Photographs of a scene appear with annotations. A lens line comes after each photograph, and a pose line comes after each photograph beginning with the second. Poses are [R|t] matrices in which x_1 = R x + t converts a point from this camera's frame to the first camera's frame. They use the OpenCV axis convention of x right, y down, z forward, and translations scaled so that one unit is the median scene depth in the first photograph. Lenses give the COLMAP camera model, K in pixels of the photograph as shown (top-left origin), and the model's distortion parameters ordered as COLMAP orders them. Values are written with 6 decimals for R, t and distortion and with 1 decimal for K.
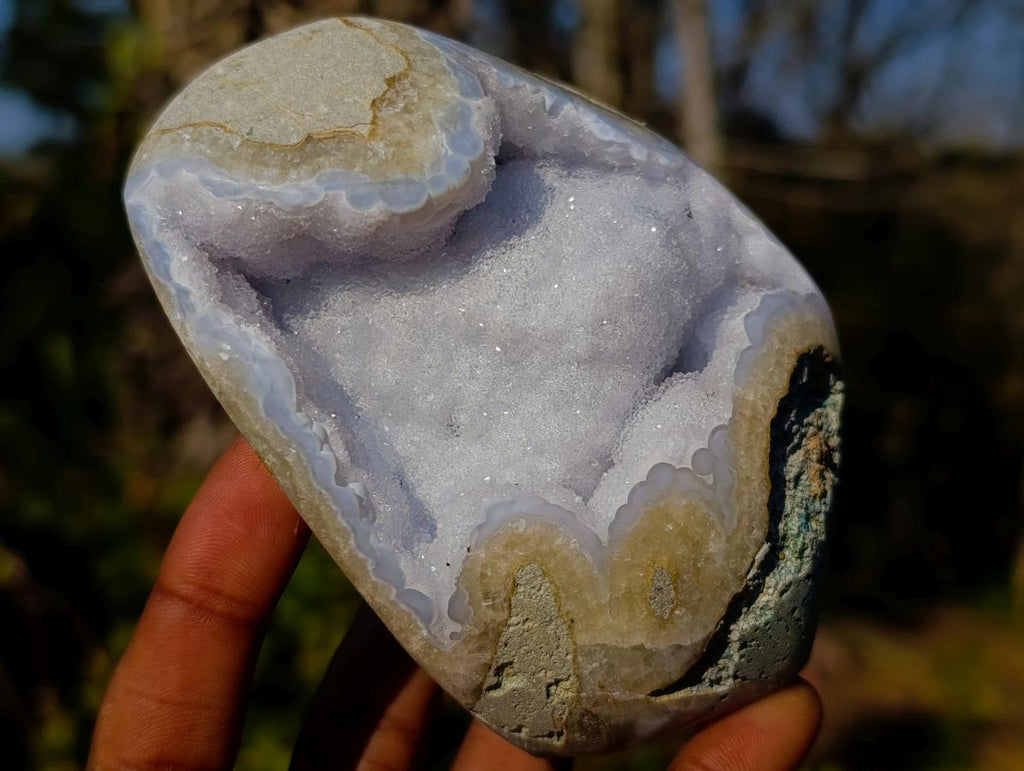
lens RADIAL K [[1465.7, 0, 543.9], [0, 1465.7, 336.3], [0, 0, 1]] dist [0.293081, -1.883614]
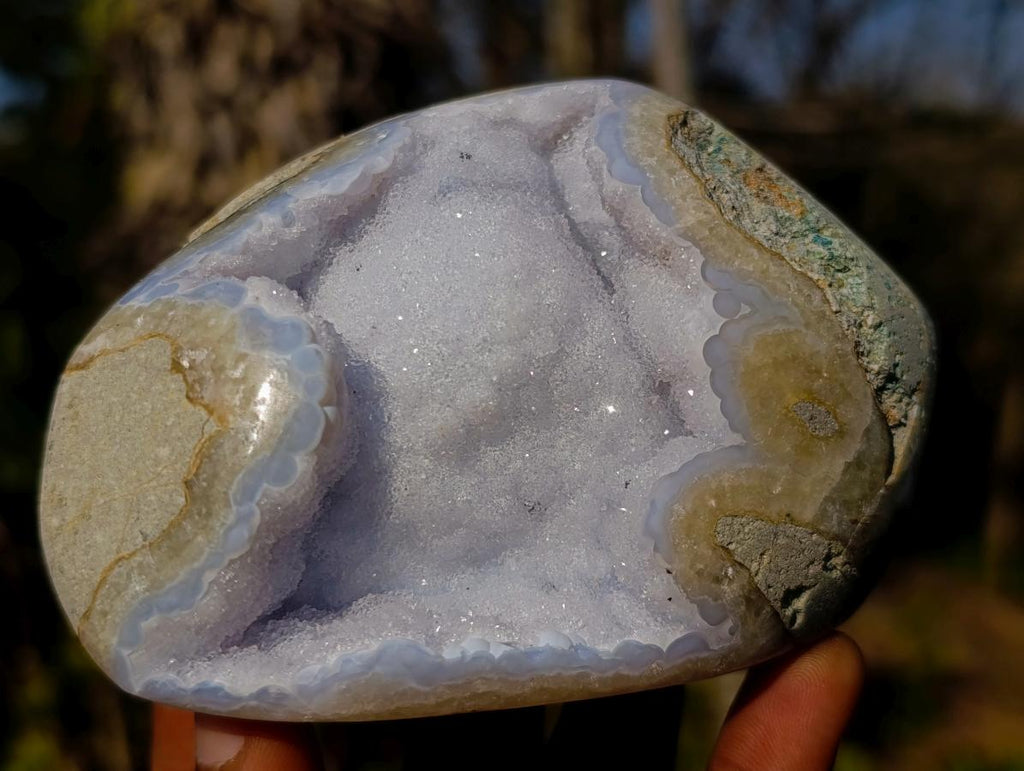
lens RADIAL K [[1465.6, 0, 510.8], [0, 1465.6, 356.3], [0, 0, 1]] dist [0.306666, -1.824260]
pose [[0.538528, -0.842342, 0.021152, -0.010215], [0.832050, 0.535575, 0.144405, -0.139999], [-0.132967, -0.060166, 0.989293, 0.107920]]
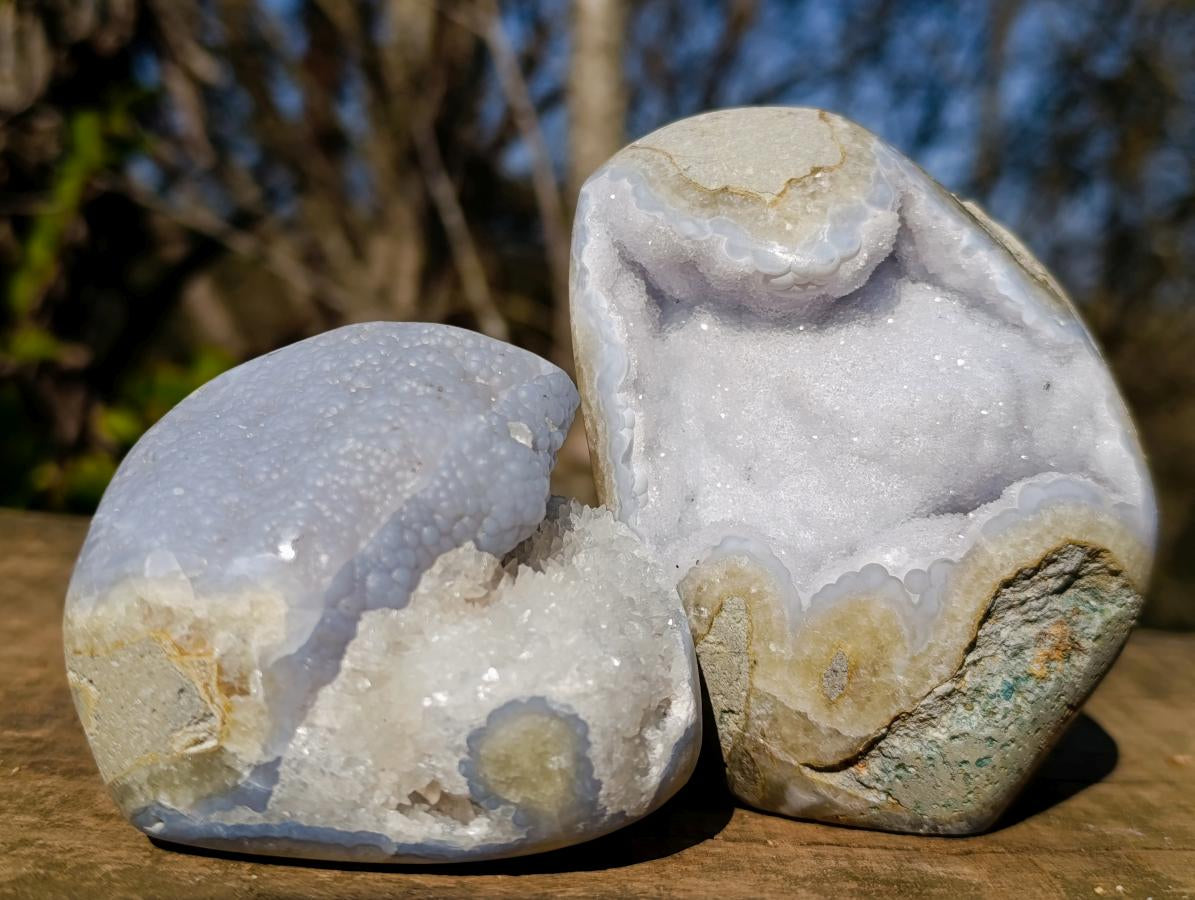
lens RADIAL K [[1710.4, 0, 634.8], [0, 1710.4, 392.6], [0, 0, 1]] dist [0.293081, -1.883614]
pose [[0.835589, 0.377965, -0.398666, 0.384878], [-0.404715, 0.914255, 0.018514, 0.018507], [0.371480, 0.145876, 0.916909, -0.259714]]
